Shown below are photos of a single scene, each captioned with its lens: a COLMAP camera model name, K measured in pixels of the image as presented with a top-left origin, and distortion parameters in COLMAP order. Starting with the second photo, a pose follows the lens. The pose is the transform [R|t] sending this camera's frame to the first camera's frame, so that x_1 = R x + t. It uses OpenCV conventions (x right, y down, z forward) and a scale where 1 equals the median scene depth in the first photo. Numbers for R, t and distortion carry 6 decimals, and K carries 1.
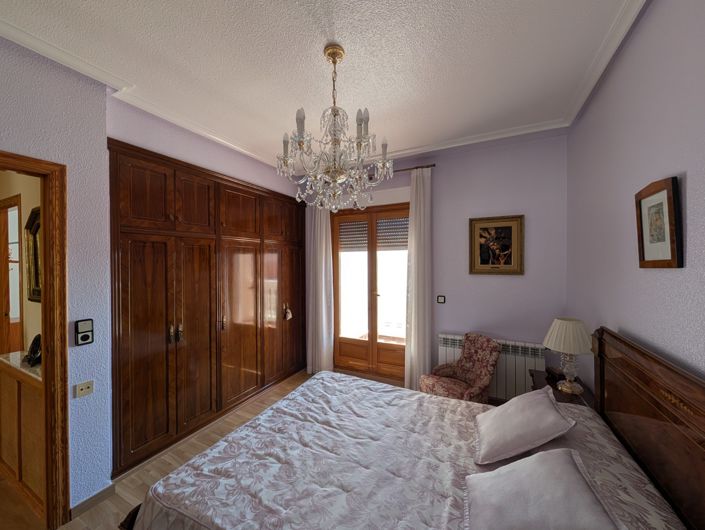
lens RADIAL K [[270.9, 0, 353.0], [0, 270.9, 265.6], [0, 0, 1]] dist [-0.000830, 0.000107]
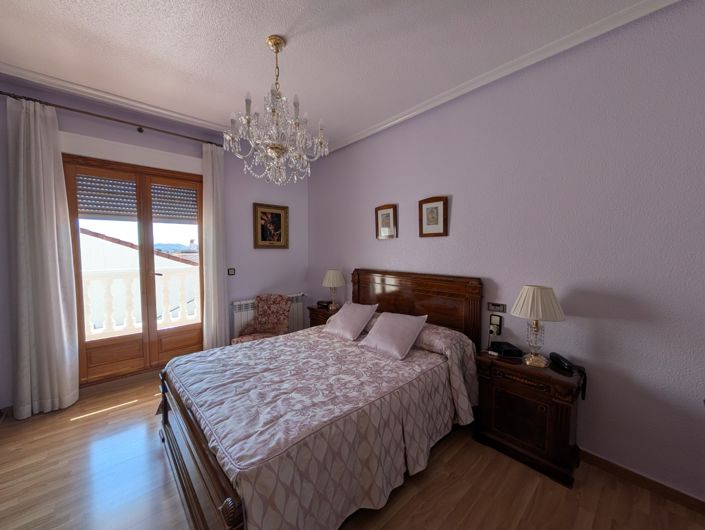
lens RADIAL K [[270.9, 0, 350.8], [0, 270.9, 265.9], [0, 0, 1]] dist [-0.000830, 0.000107]
pose [[0.369936, -0.052139, 0.927593, -0.581785], [0.011050, 0.998600, 0.051723, 0.054347], [-0.928992, -0.008884, 0.369994, 0.151381]]
